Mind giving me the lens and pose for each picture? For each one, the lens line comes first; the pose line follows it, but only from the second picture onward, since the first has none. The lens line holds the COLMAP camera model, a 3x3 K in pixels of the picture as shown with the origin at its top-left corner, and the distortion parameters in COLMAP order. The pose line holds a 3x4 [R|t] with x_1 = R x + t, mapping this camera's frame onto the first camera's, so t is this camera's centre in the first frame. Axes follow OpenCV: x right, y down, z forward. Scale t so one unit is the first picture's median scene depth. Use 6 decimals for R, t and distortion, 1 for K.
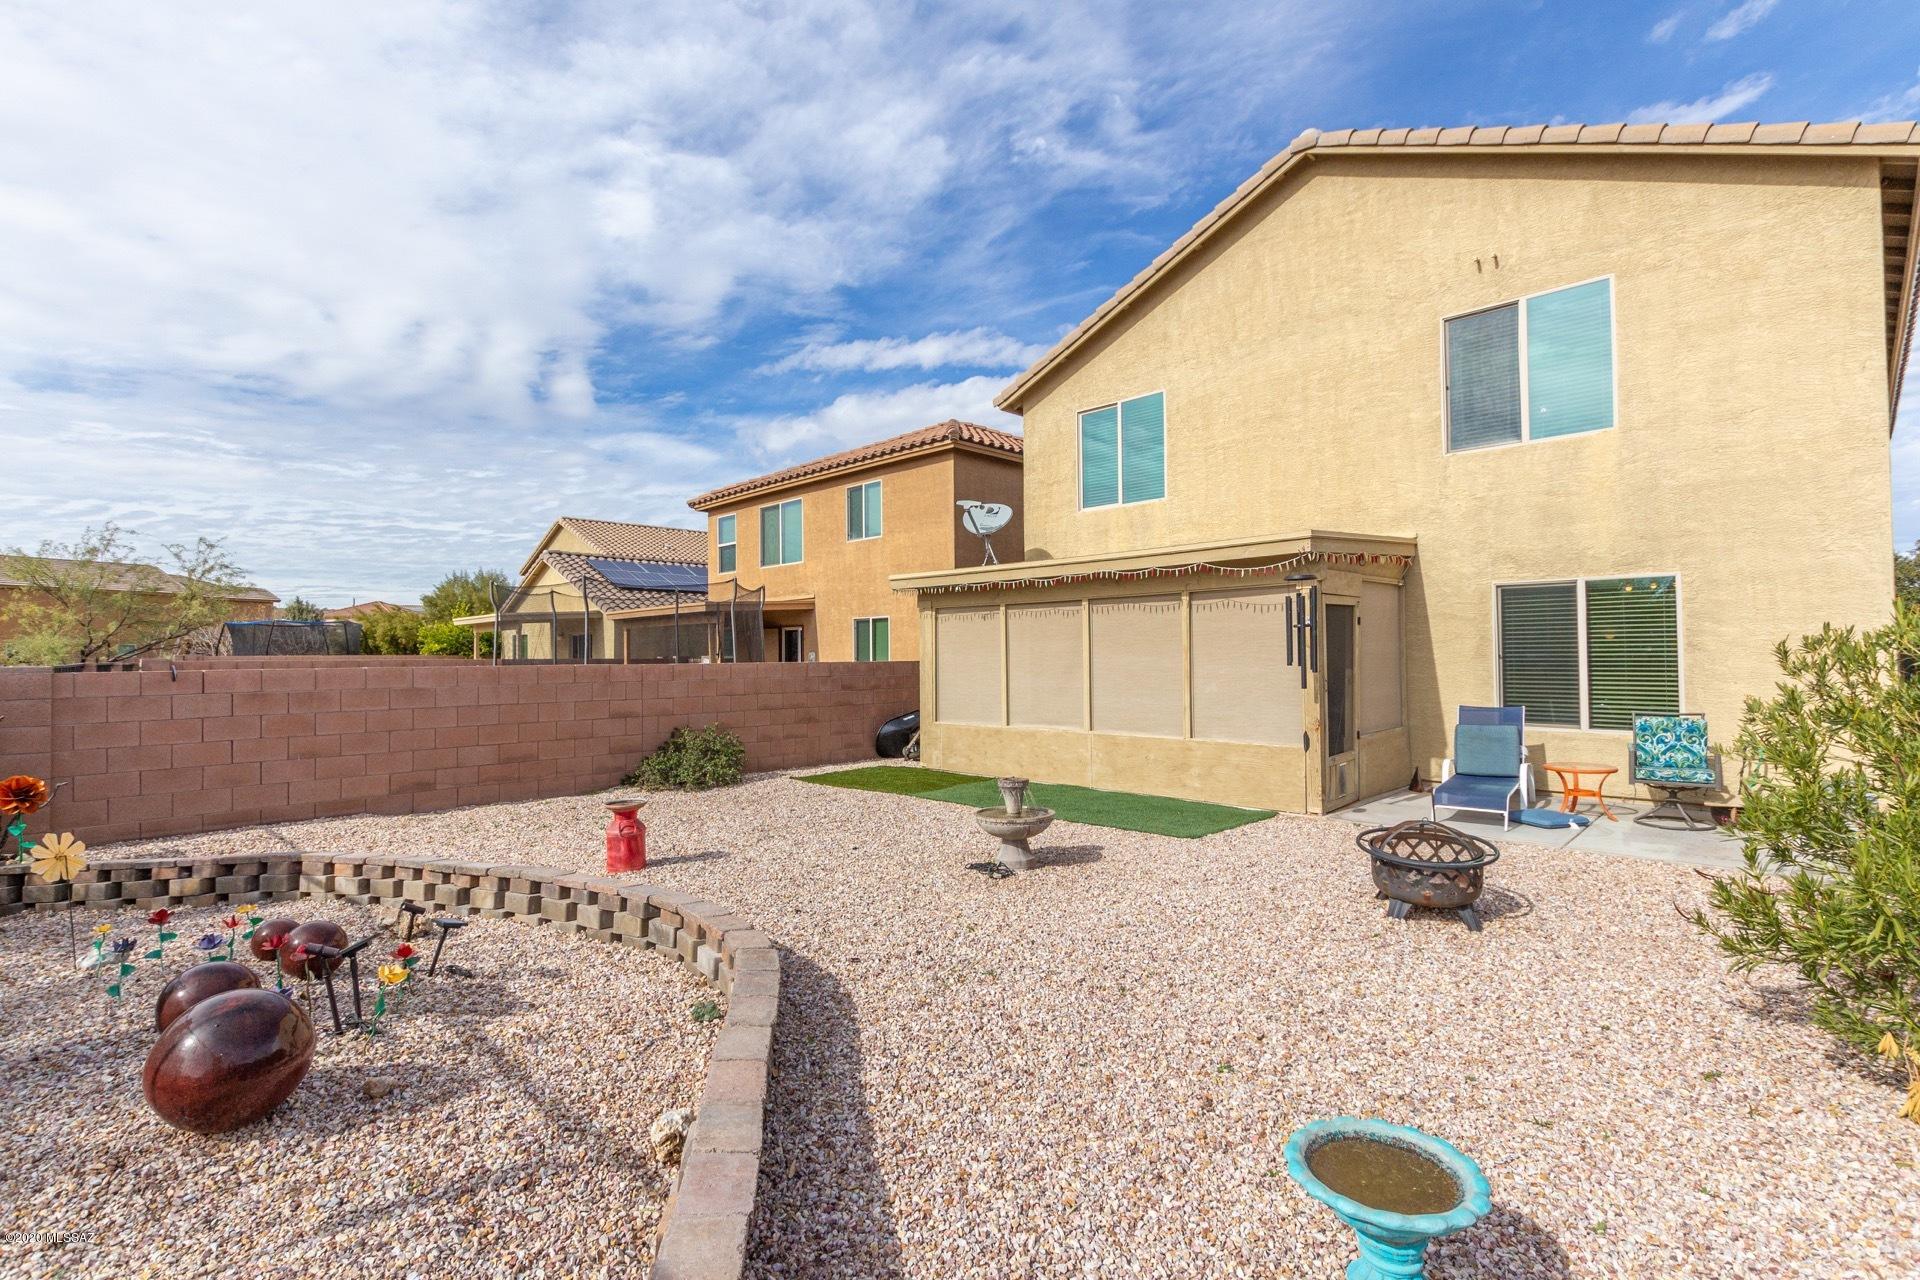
lens RADIAL K [[864.8, 0, 962.0], [0, 864.8, 642.8], [0, 0, 1]] dist [0.001508, 0.000071]
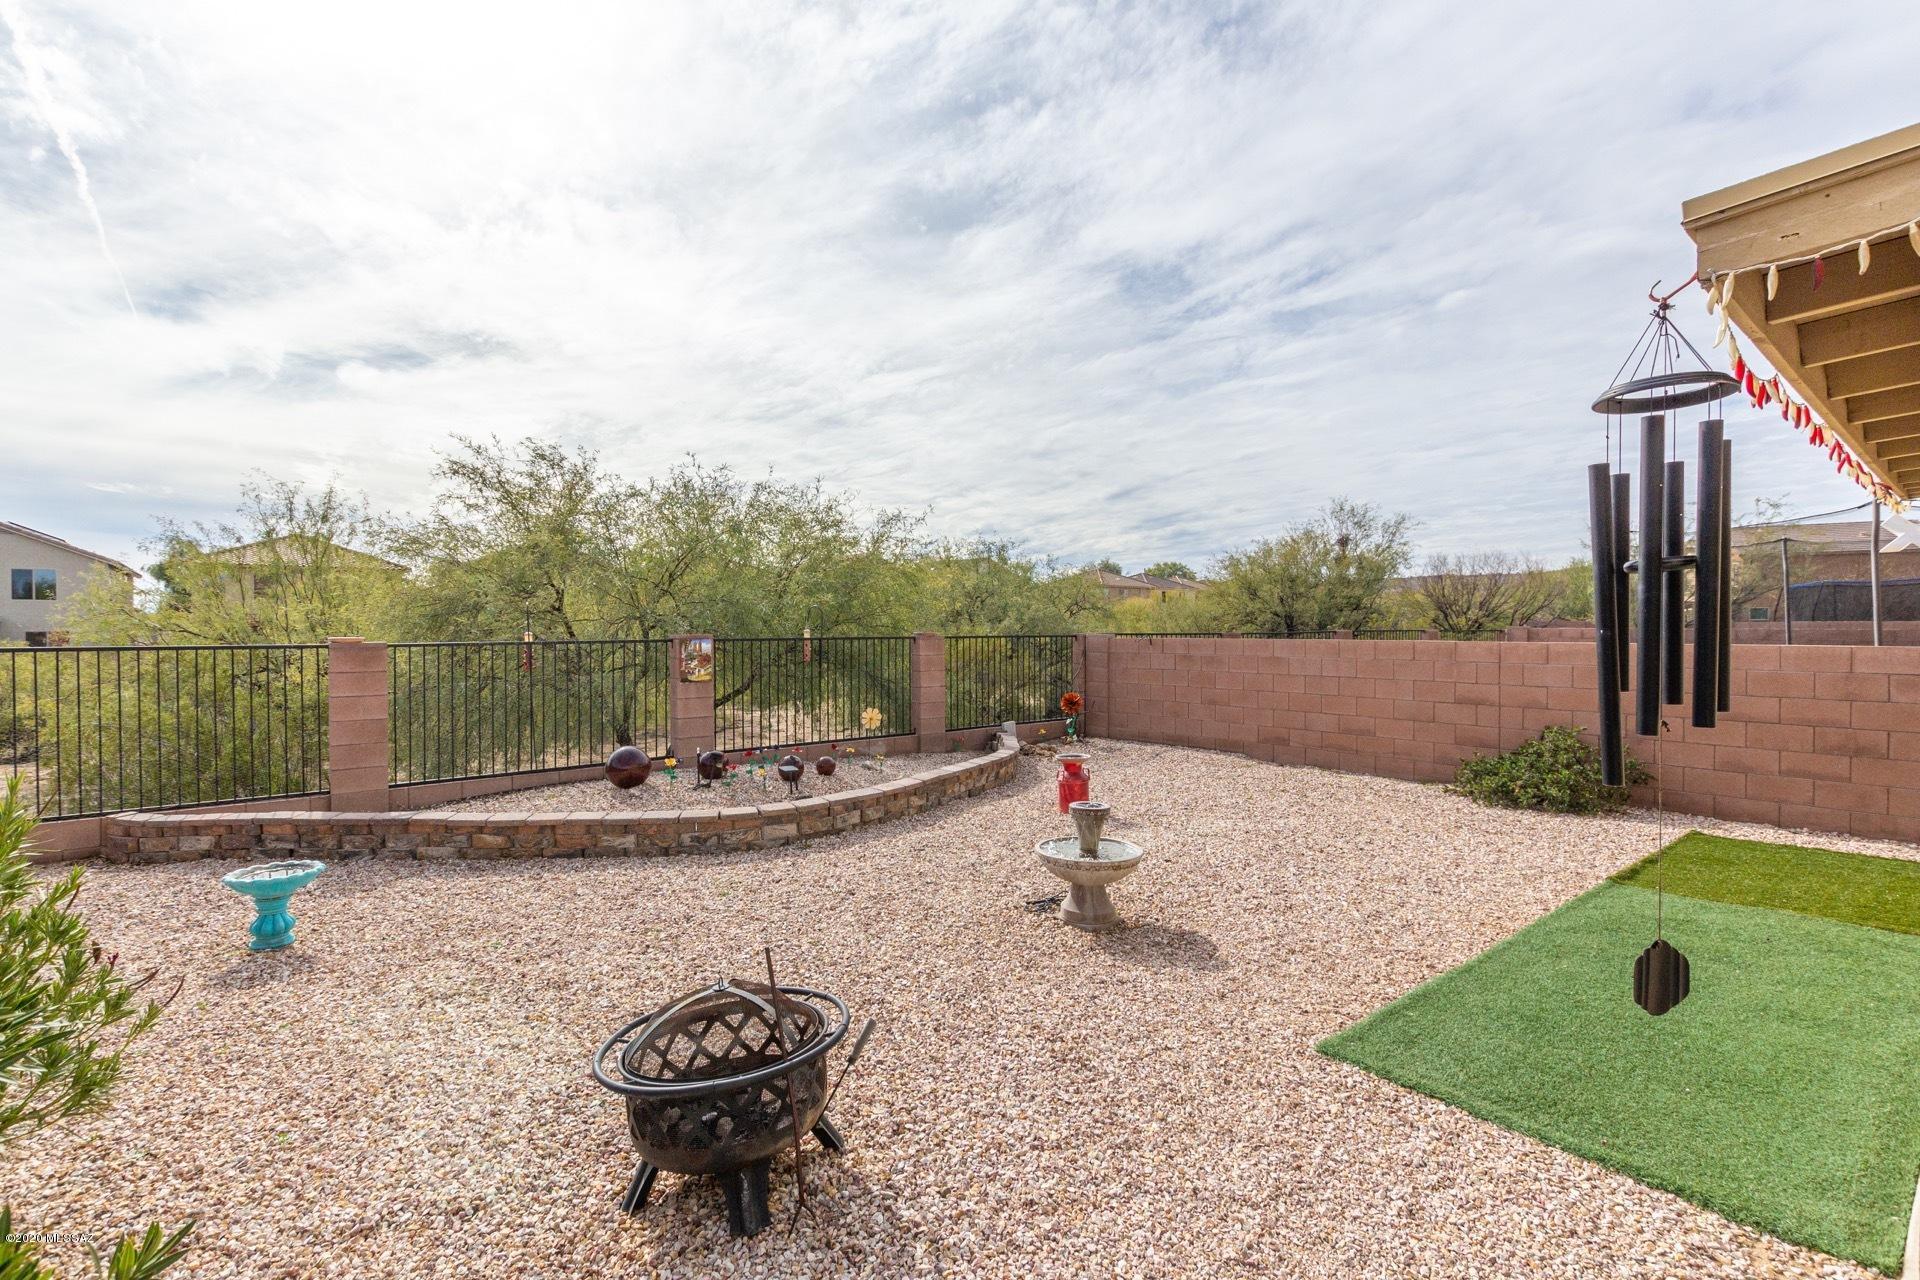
lens RADIAL K [[864.8, 0, 963.4], [0, 864.8, 634.6], [0, 0, 1]] dist [0.001508, 0.000071]
pose [[-0.100070, 0.017840, -0.994820, 0.556657], [0.018679, 0.999697, 0.016048, -0.004905], [0.994805, -0.016976, -0.100373, 0.659996]]
